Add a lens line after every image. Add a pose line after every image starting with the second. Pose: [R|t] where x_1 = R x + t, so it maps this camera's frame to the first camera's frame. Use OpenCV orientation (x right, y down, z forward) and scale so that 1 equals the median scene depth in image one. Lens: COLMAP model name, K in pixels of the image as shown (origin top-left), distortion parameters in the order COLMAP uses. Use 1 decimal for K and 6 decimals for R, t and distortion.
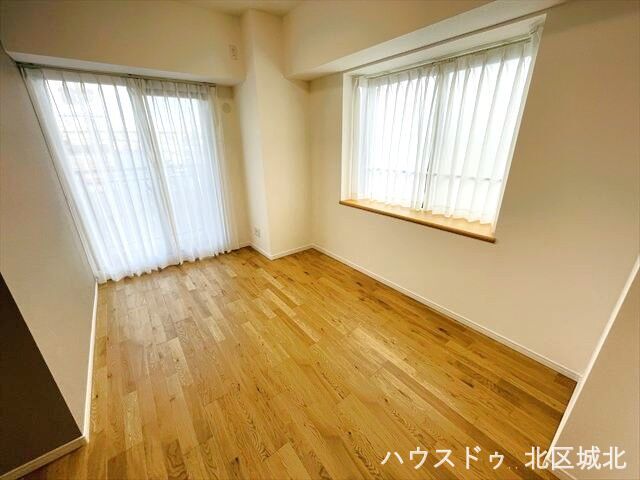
lens RADIAL K [[259.1, 0, 316.4], [0, 259.1, 238.7], [0, 0, 1]] dist [-0.007420, -0.000803]
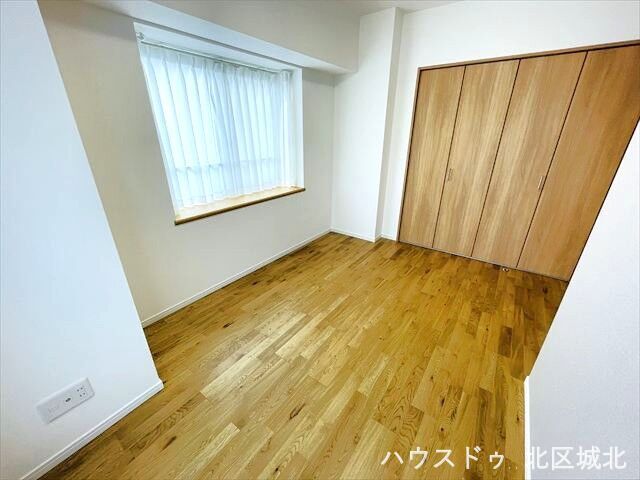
lens RADIAL K [[259.1, 0, 319.9], [0, 259.1, 240.5], [0, 0, 1]] dist [-0.007420, -0.000803]
pose [[-0.290733, -0.360199, 0.886415, -0.801012], [0.338077, 0.828000, 0.447347, -0.351065], [-0.895086, 0.429735, -0.118952, 0.953855]]
